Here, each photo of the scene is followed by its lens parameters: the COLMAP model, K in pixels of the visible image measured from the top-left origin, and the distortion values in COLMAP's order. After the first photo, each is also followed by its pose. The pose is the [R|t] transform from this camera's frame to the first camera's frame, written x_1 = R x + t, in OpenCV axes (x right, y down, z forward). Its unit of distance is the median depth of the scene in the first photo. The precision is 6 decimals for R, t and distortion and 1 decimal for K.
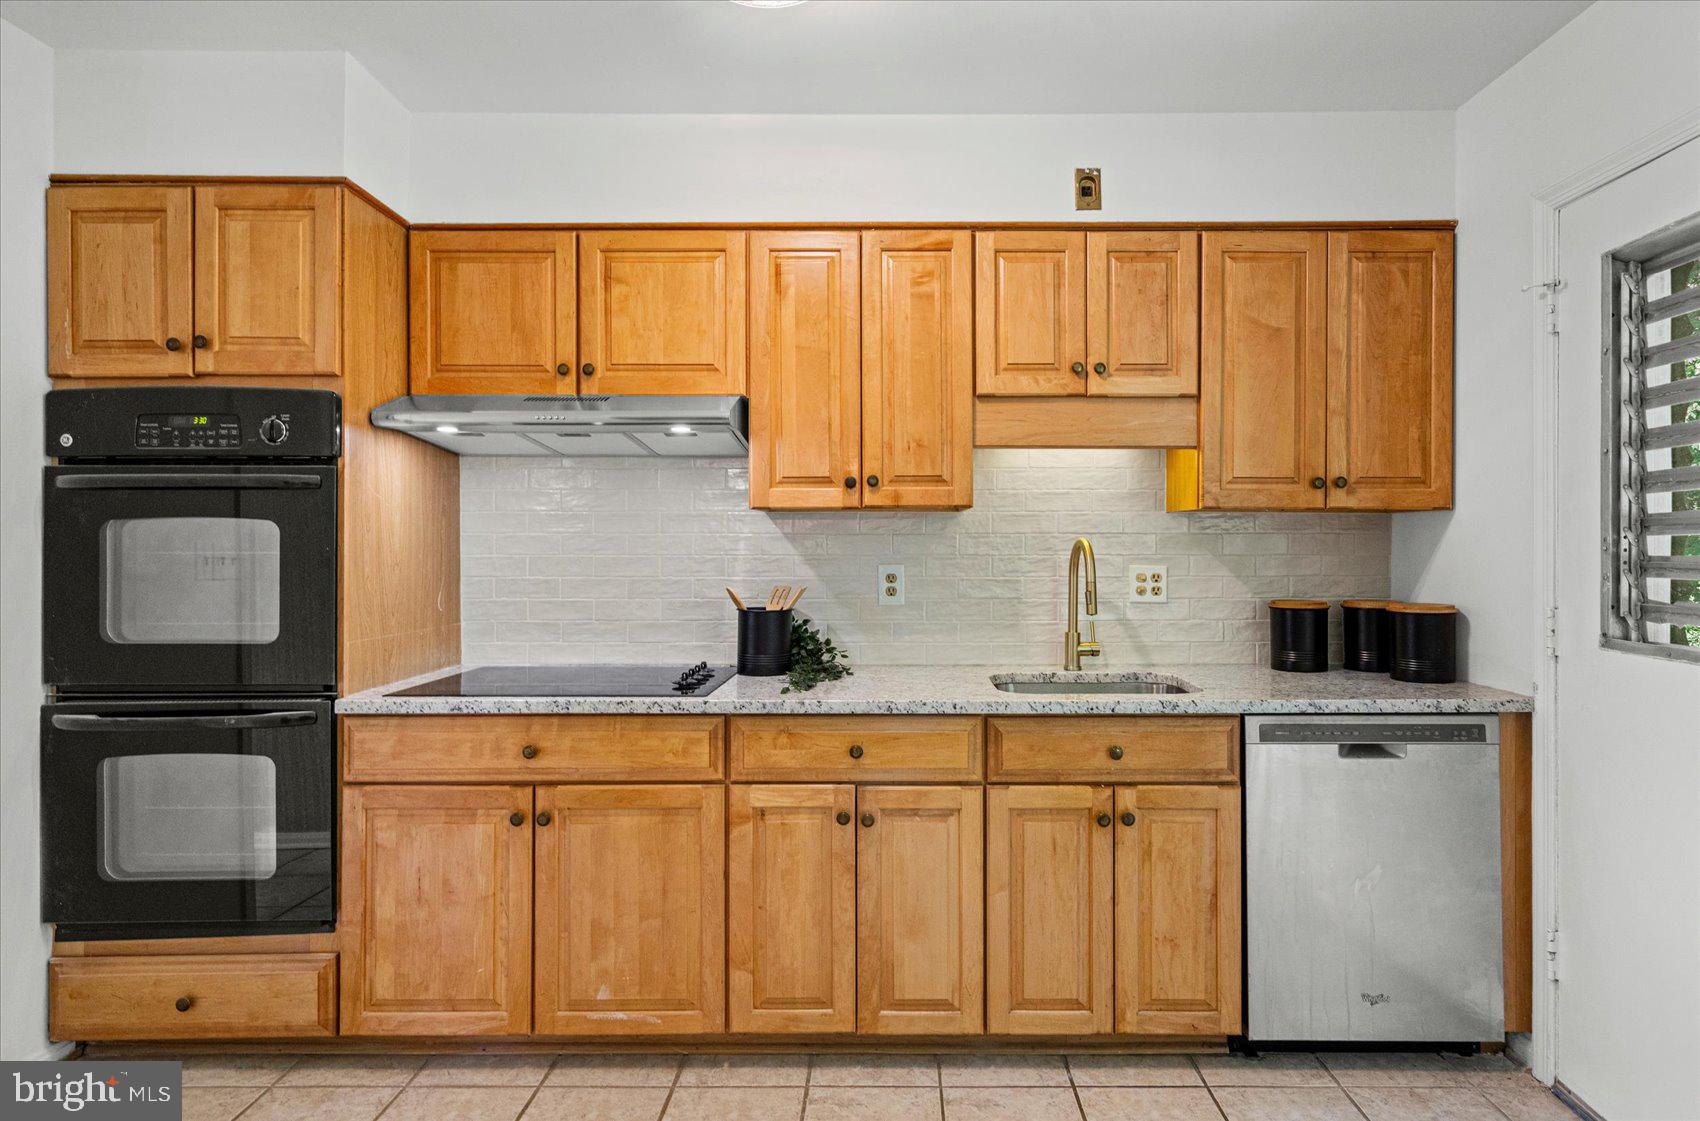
lens RADIAL K [[915.2, 0, 896.7], [0, 915.2, 542.6], [0, 0, 1]] dist [0.001915, -0.001822]
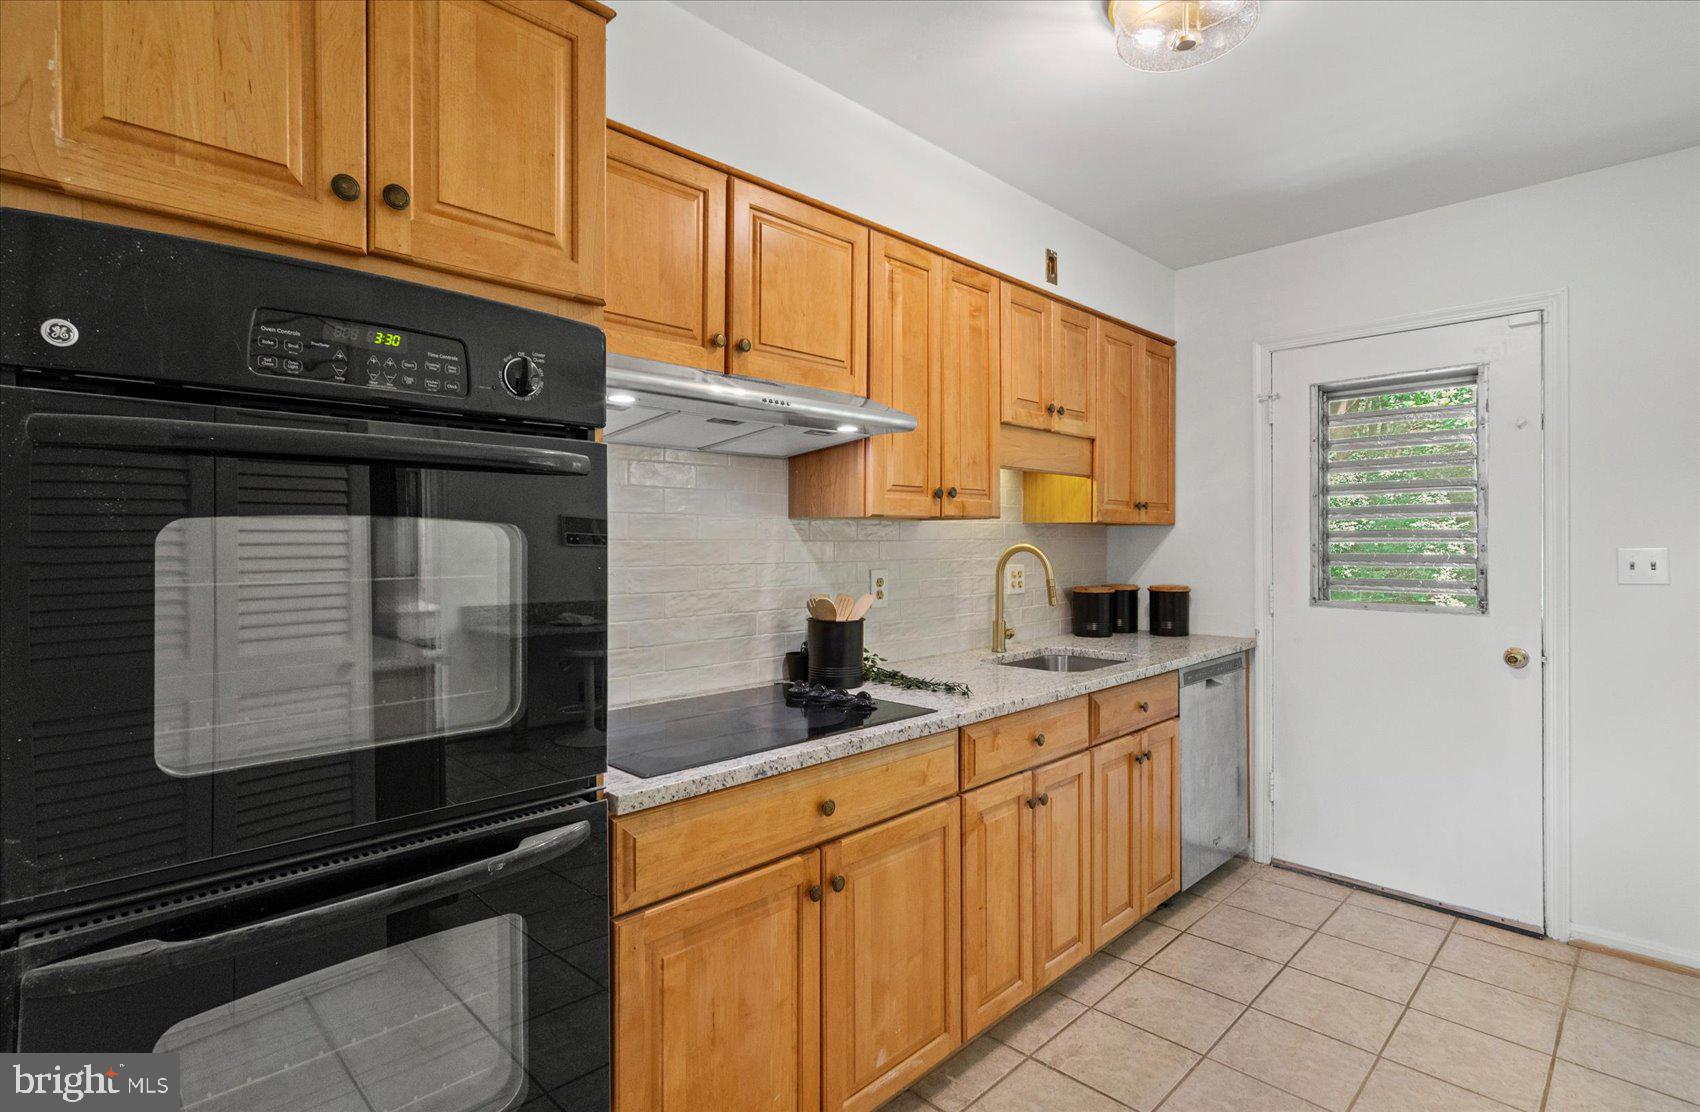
lens RADIAL K [[818.4, 0, 845.4], [0, 818.4, 543.0], [0, 0, 1]] dist [-0.005647, 0.000849]
pose [[0.713589, -0.003512, 0.700555, -0.895252], [0.000604, 0.999990, 0.004398, -0.013609], [-0.700564, -0.002715, 0.713584, 0.454171]]
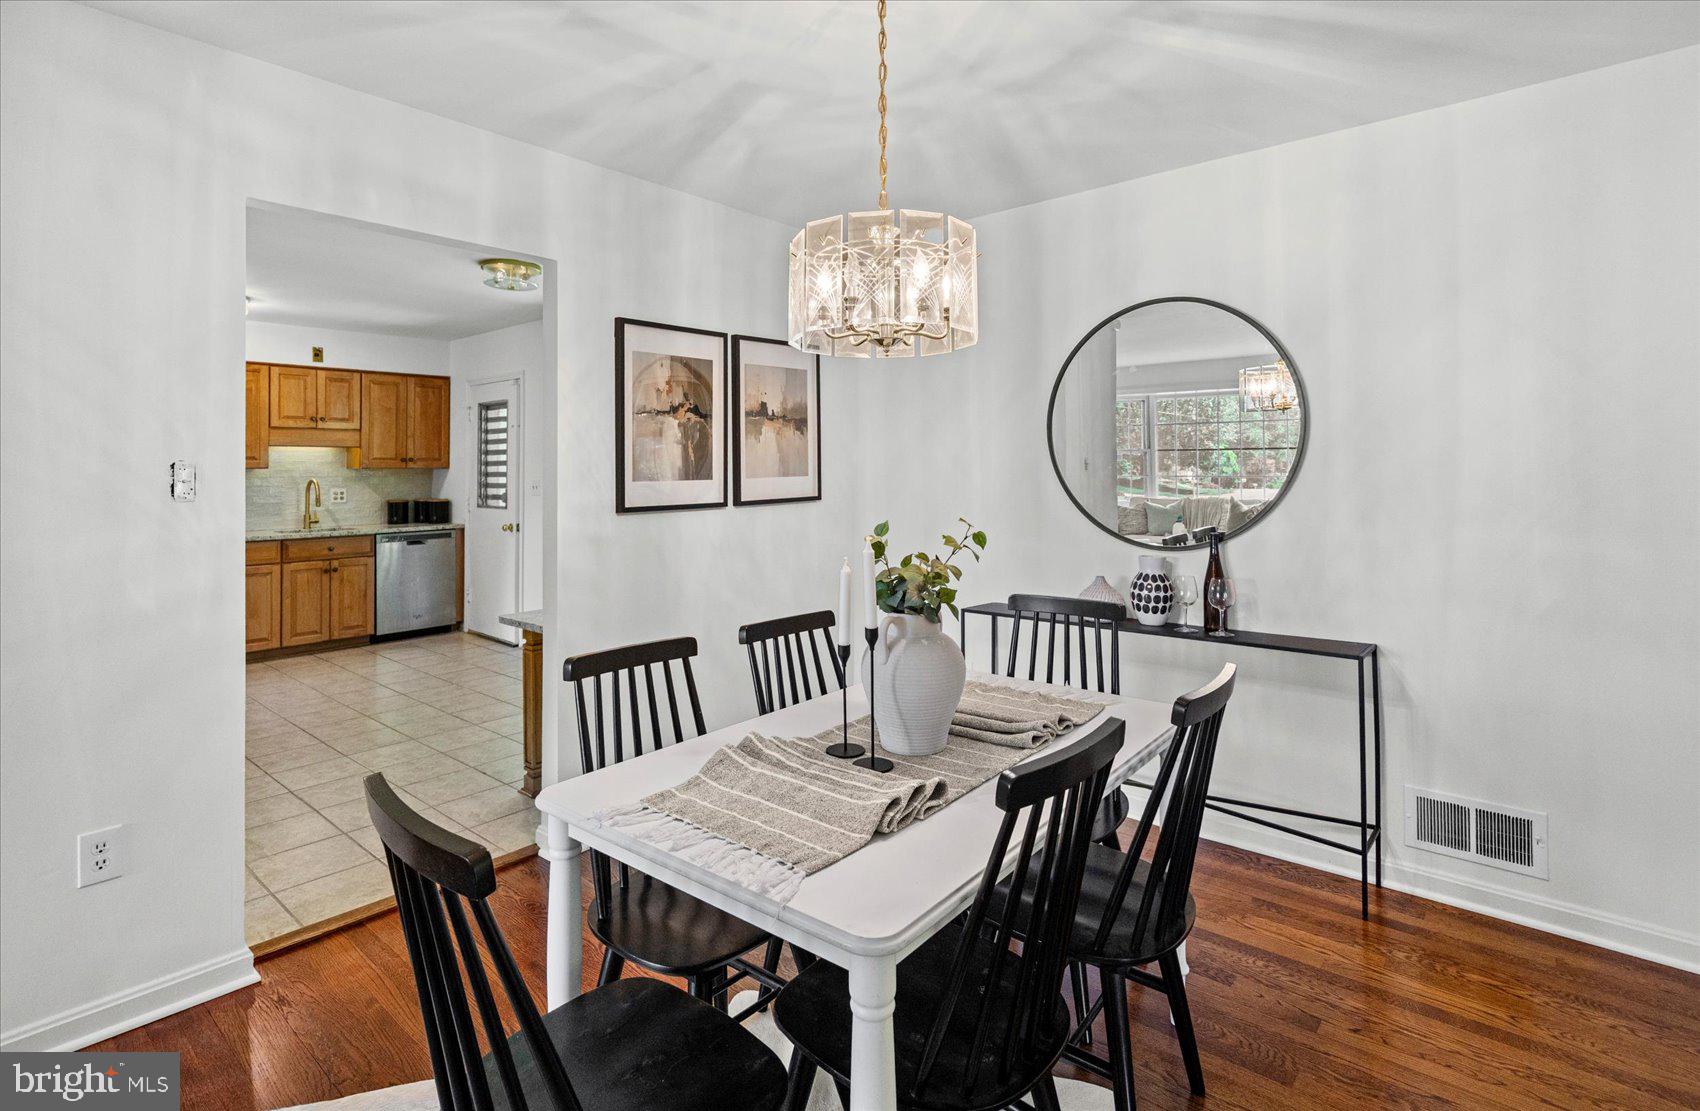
lens RADIAL K [[845.2, 0, 838.3], [0, 845.2, 451.6], [0, 0, 1]] dist [0.007965, 0.000541]
pose [[0.665047, 0.010743, 0.746724, -0.763189], [0.003640, 0.999838, -0.017626, -0.043341], [-0.746792, 0.014441, 0.664900, -2.189169]]
